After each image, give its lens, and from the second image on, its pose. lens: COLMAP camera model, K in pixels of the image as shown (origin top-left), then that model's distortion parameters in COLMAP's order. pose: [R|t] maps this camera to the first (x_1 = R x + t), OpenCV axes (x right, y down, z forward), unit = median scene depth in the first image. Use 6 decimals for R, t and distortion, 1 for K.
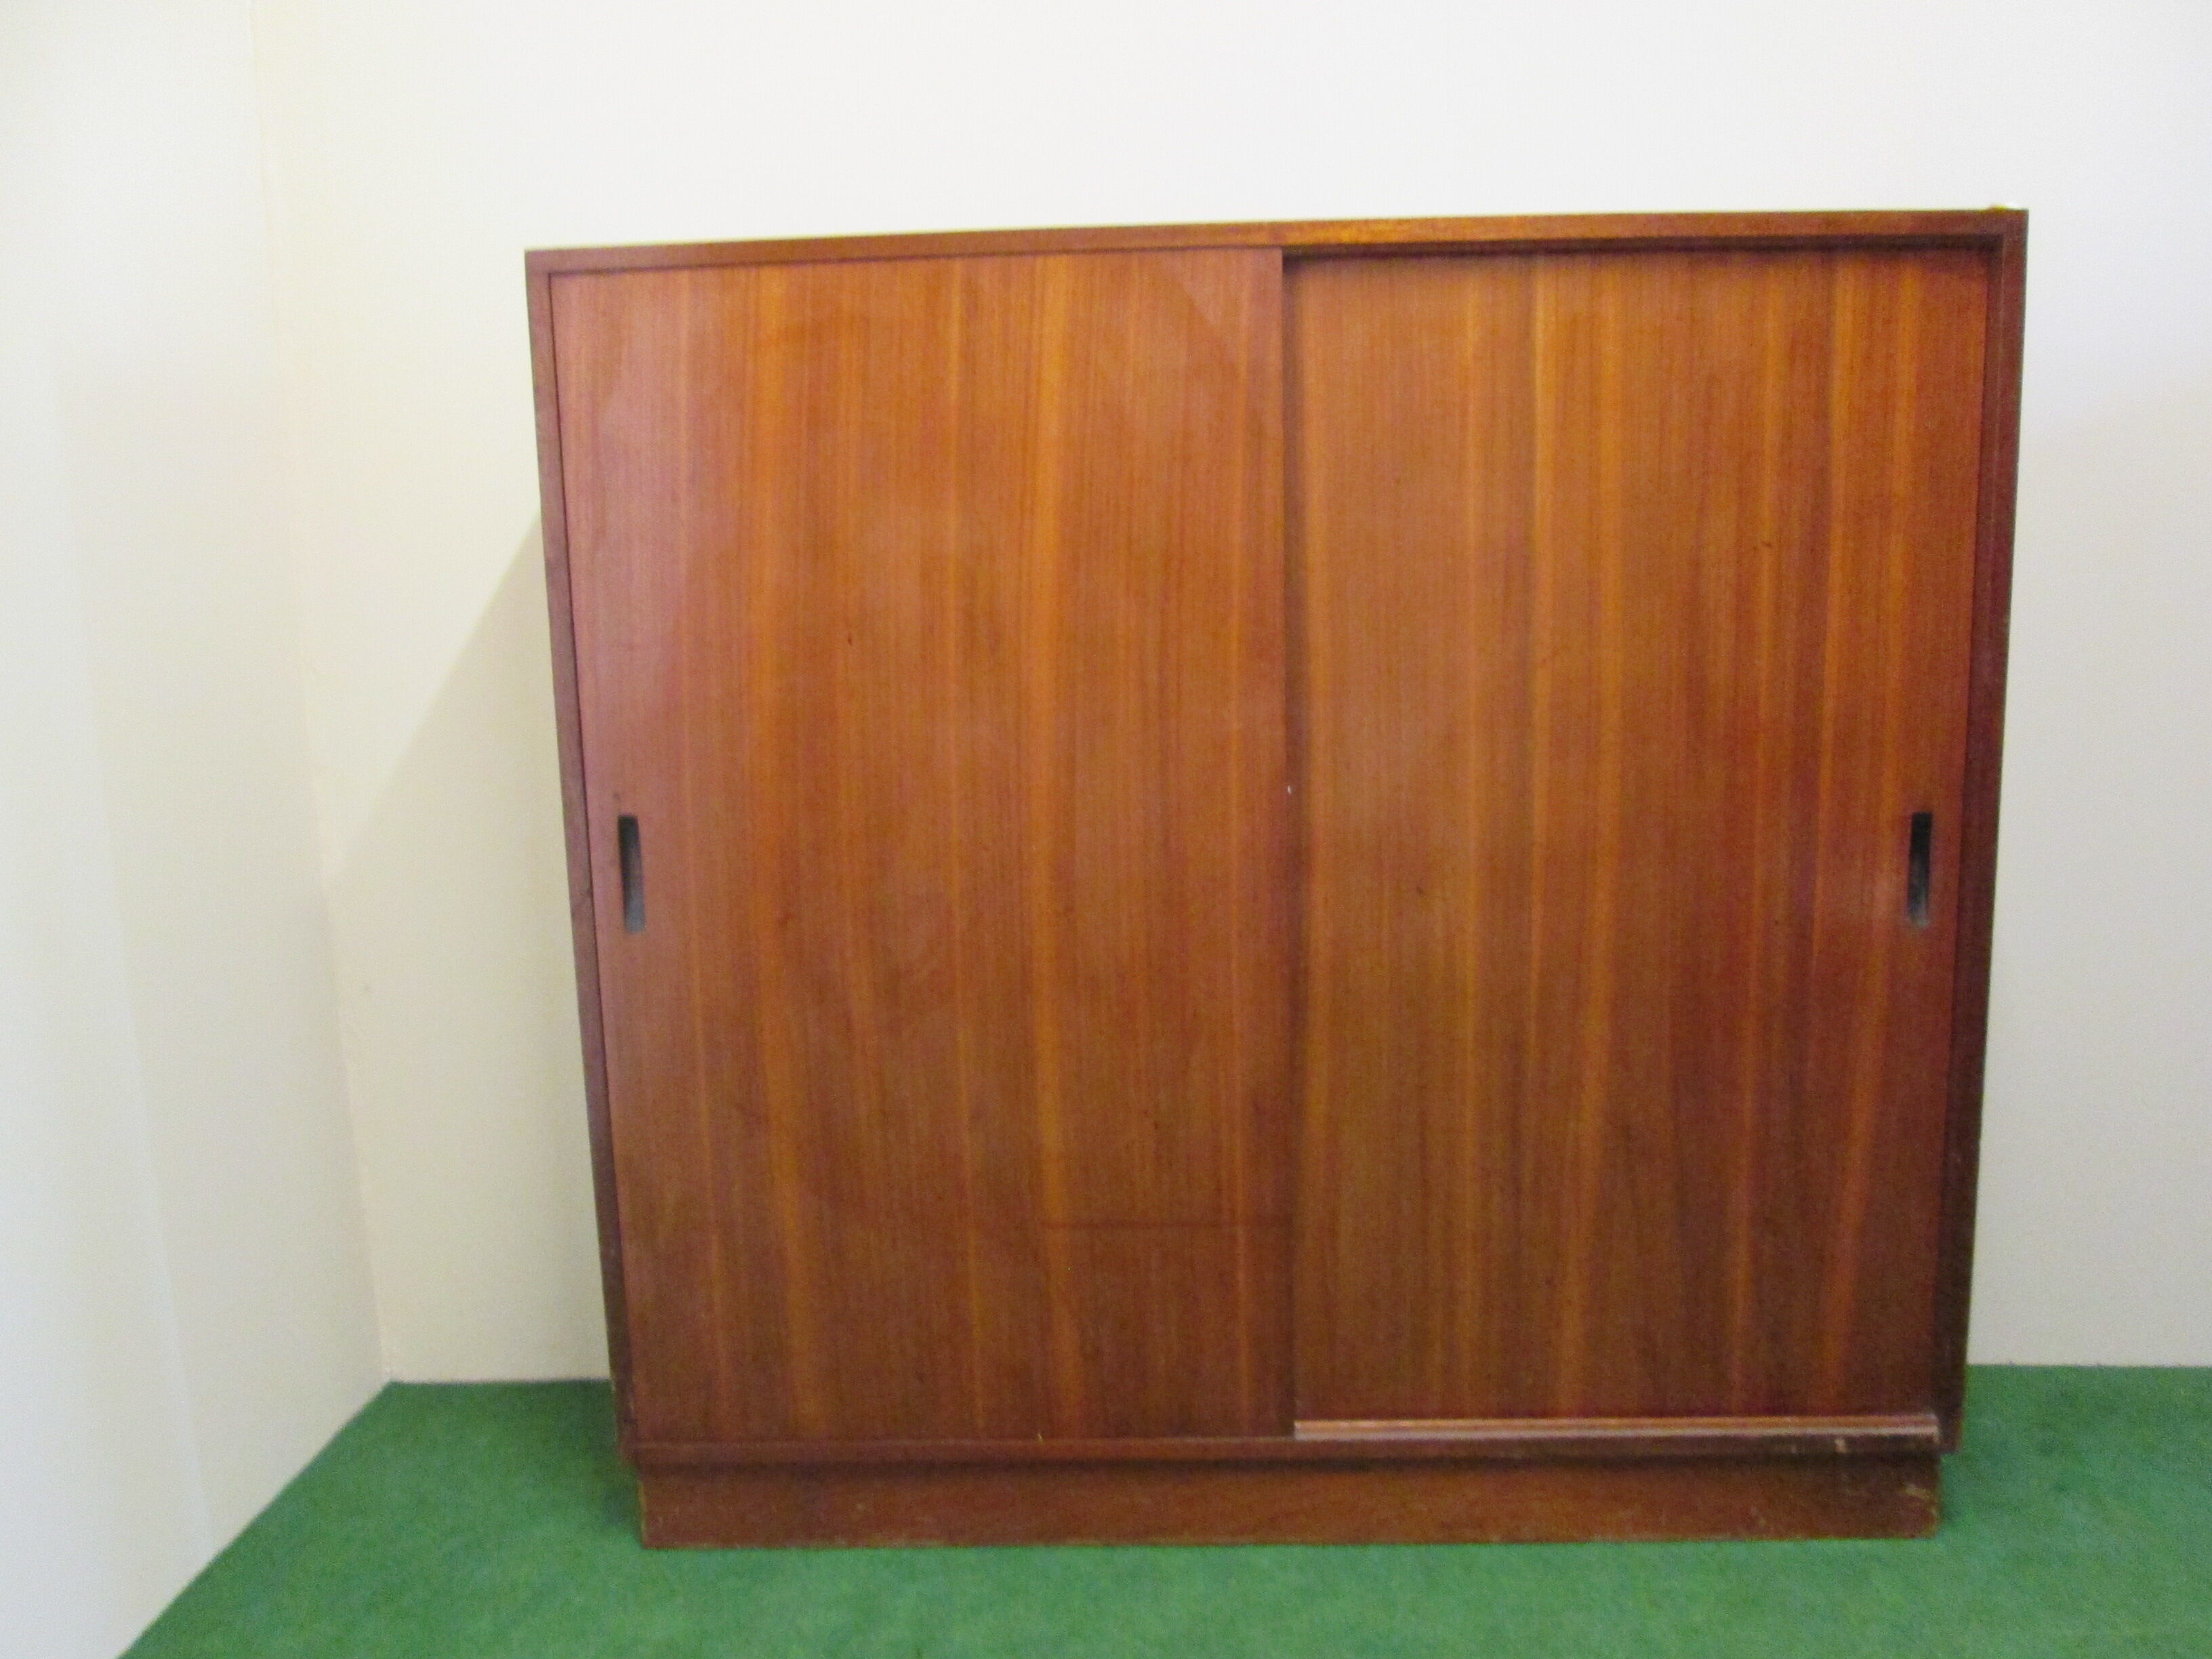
lens RADIAL K [[1749.7, 0, 1124.6], [0, 1749.7, 827.5], [0, 0, 1]] dist [-0.018985, 0.003785]
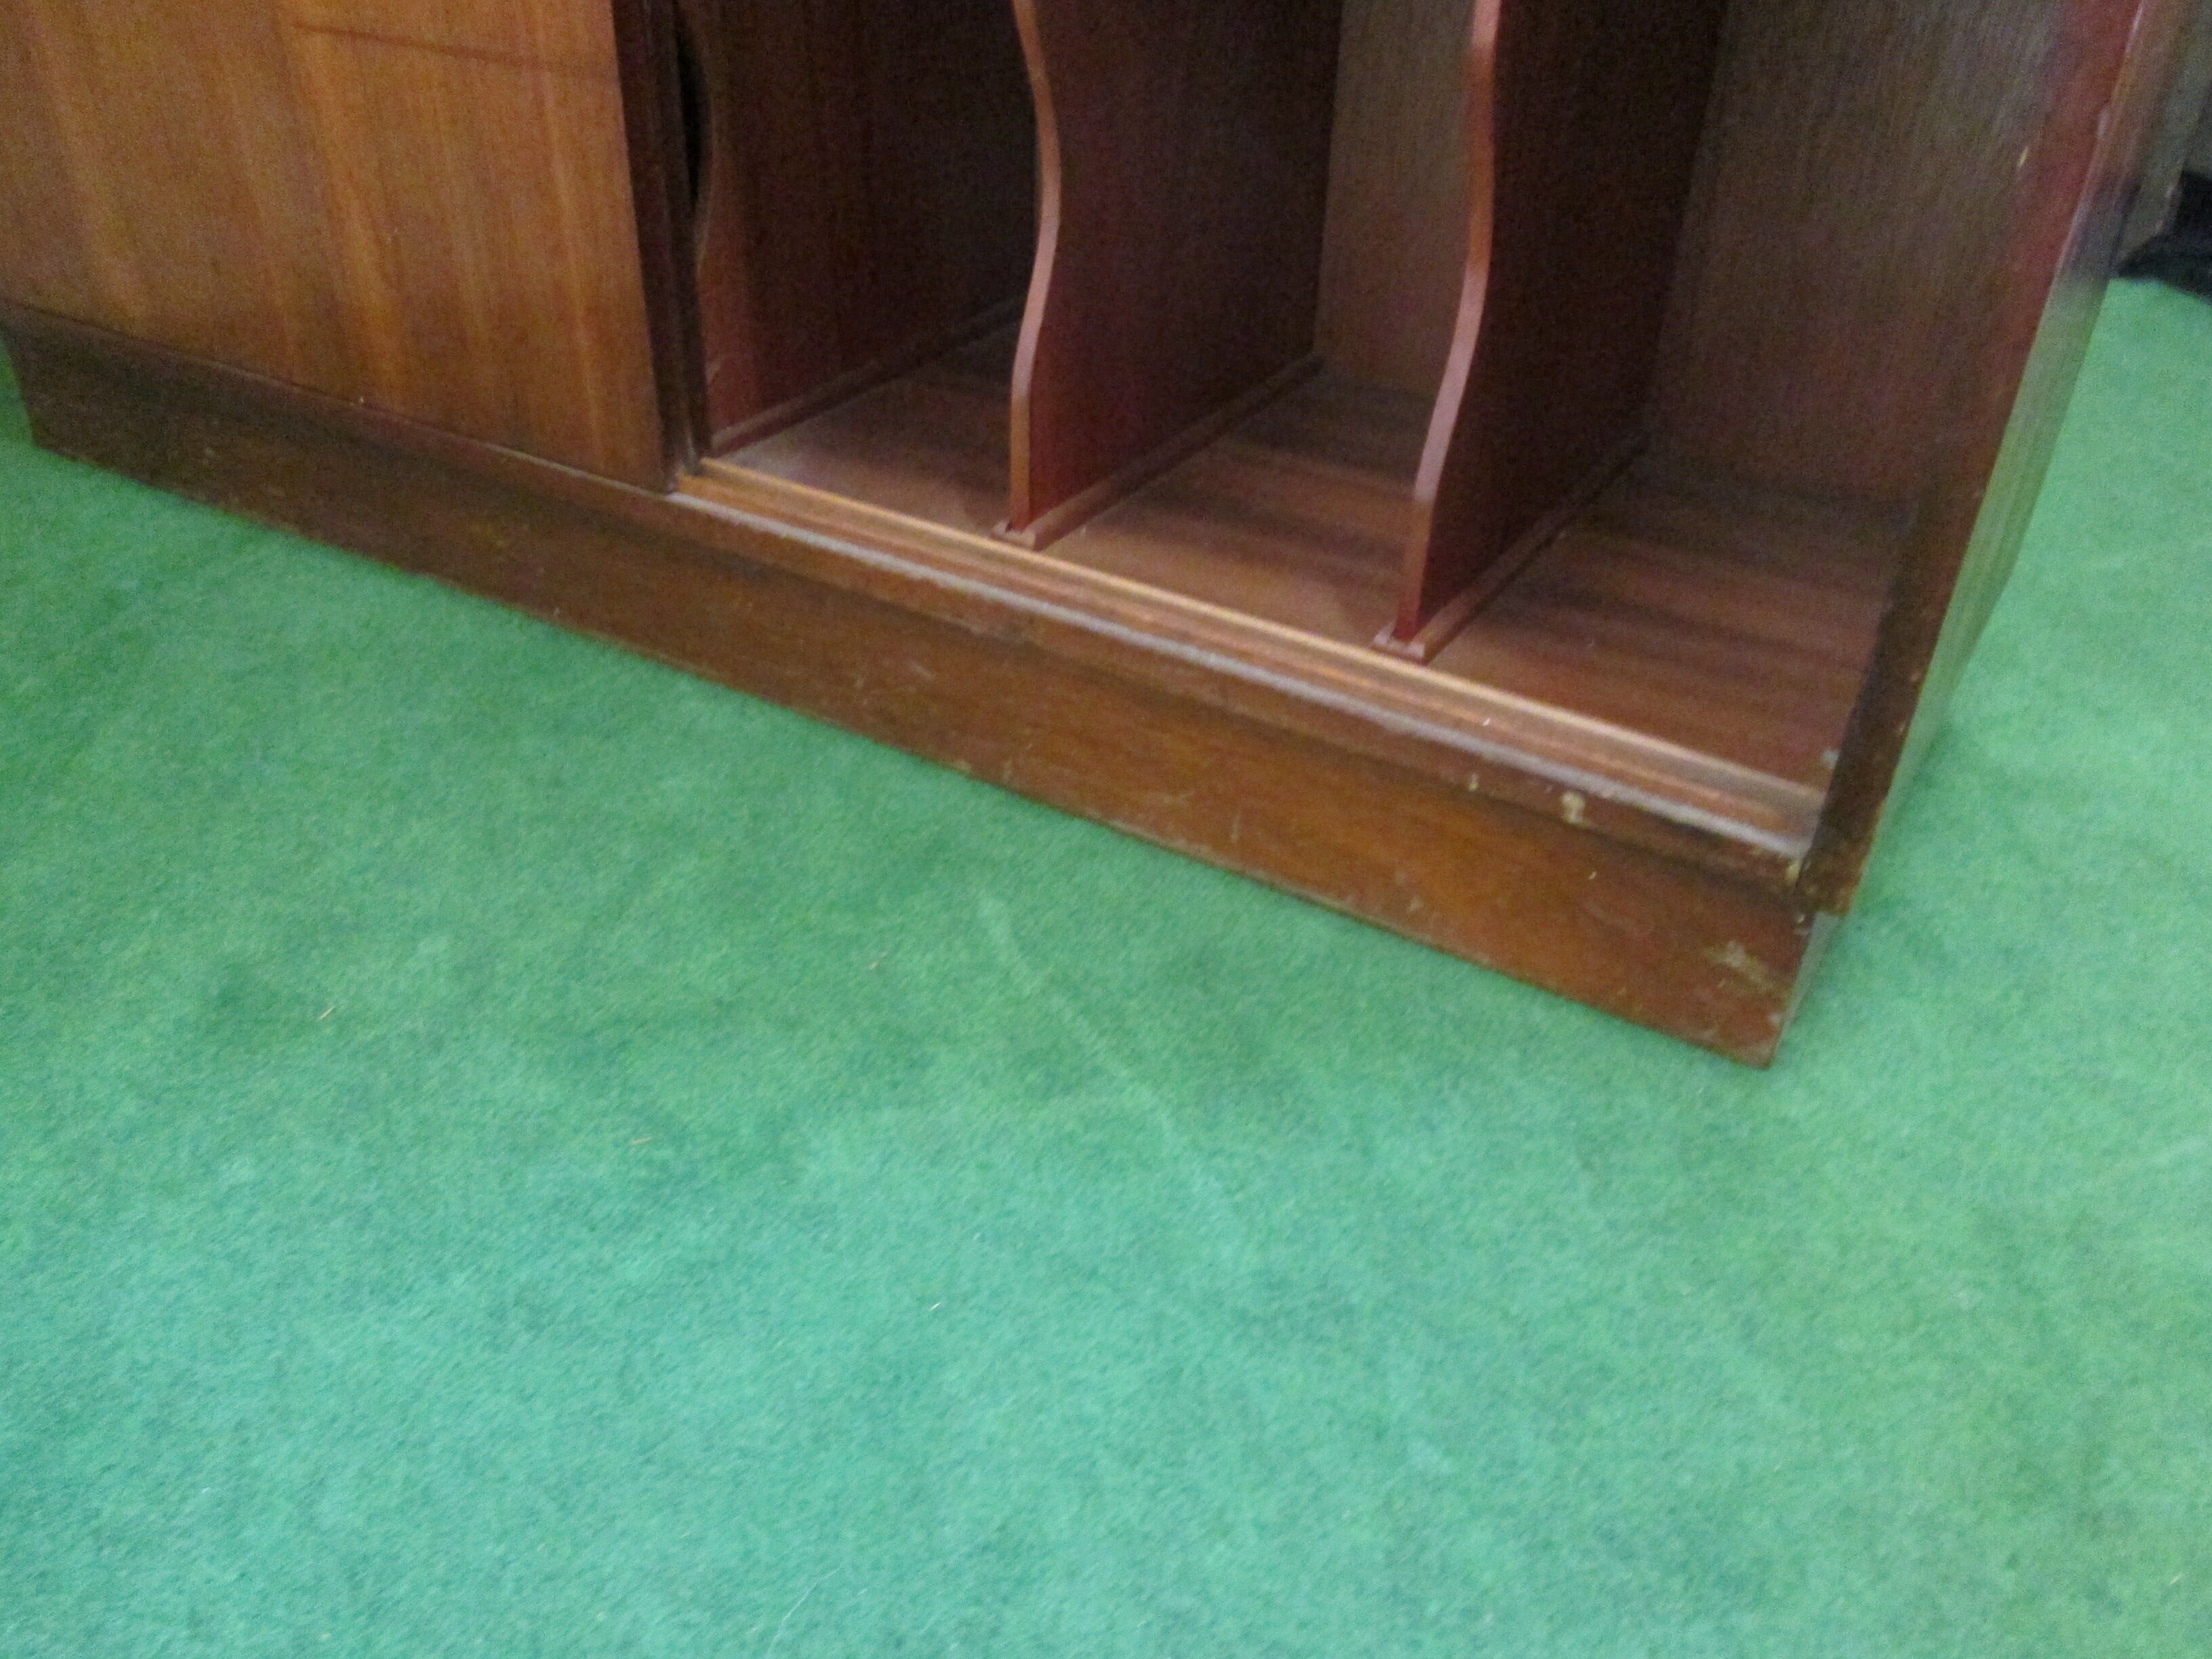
lens RADIAL K [[1749.7, 0, 1109.5], [0, 1749.7, 829.8], [0, 0, 1]] dist [-0.018985, 0.003785]
pose [[0.872769, 0.313774, -0.373926, 0.496799], [-0.117214, 0.878334, 0.463454, 0.172578], [0.473852, -0.360659, 0.803361, 0.604831]]
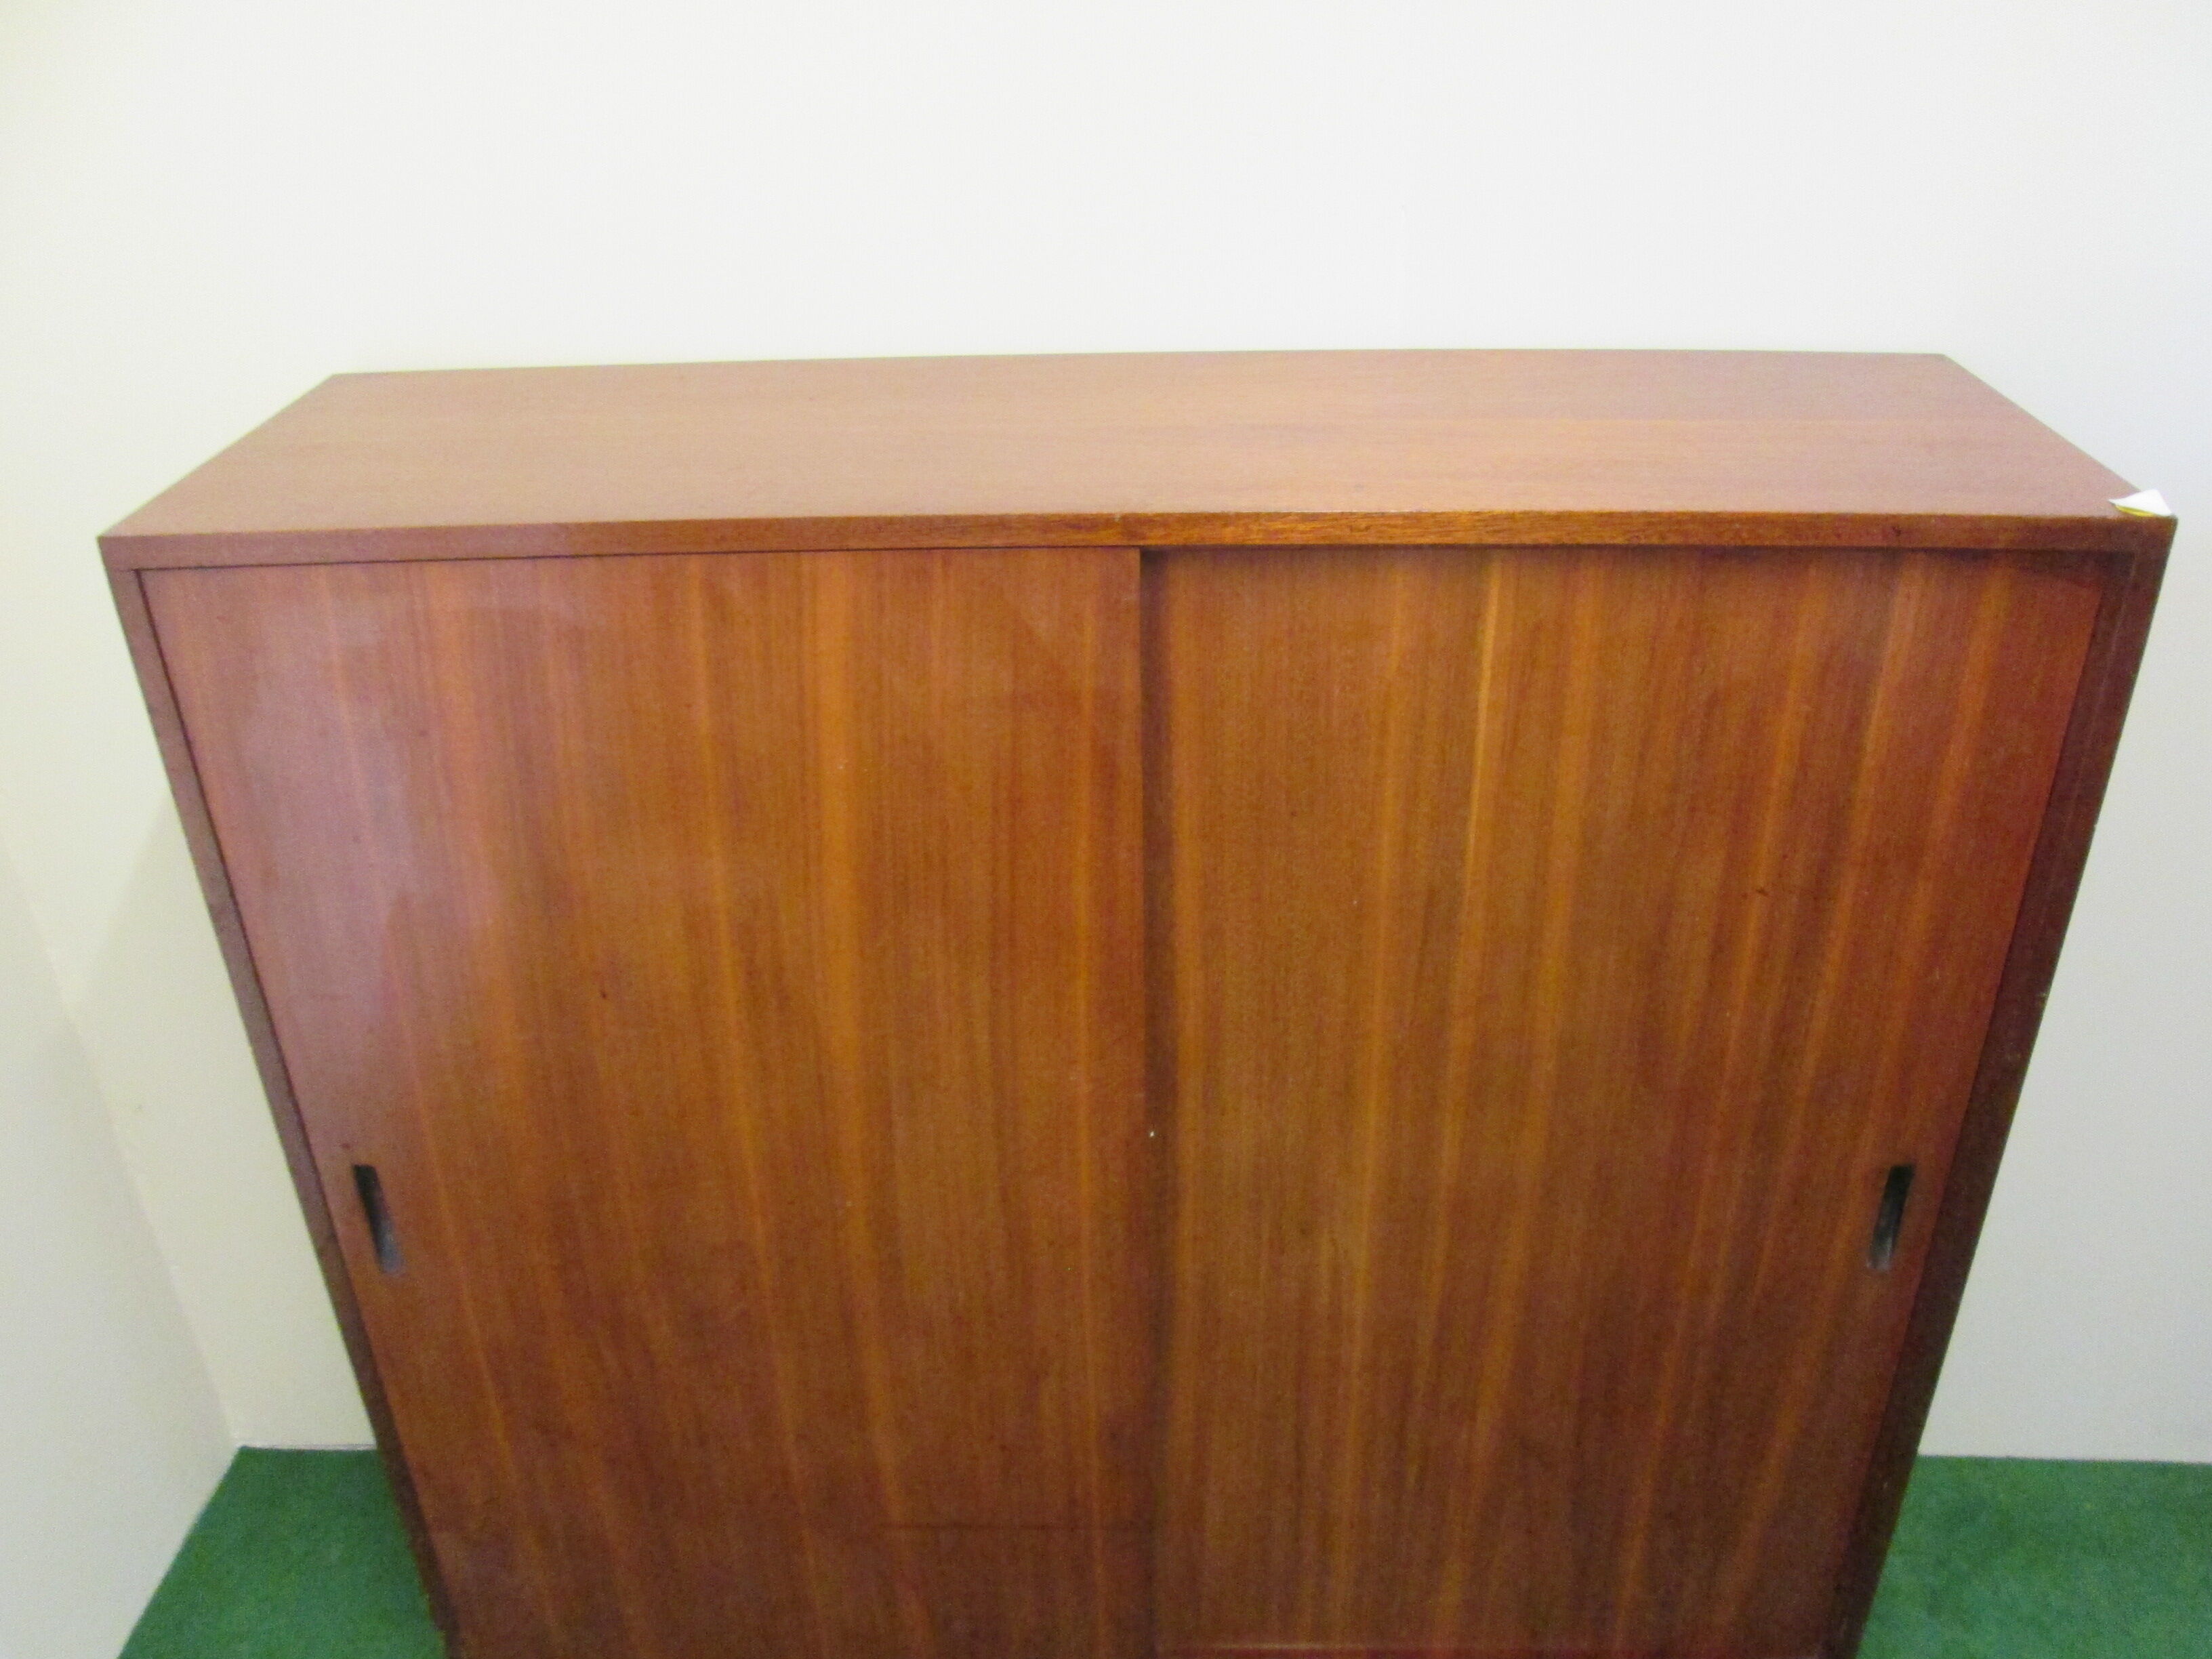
lens RADIAL K [[1749.7, 0, 1089.8], [0, 1749.7, 833.8], [0, 0, 1]] dist [-0.018985, 0.003785]
pose [[0.999946, -0.007343, 0.007391, 0.060518], [0.004421, 0.941446, 0.337135, -0.445318], [-0.009433, -0.337084, 0.941427, 0.267714]]
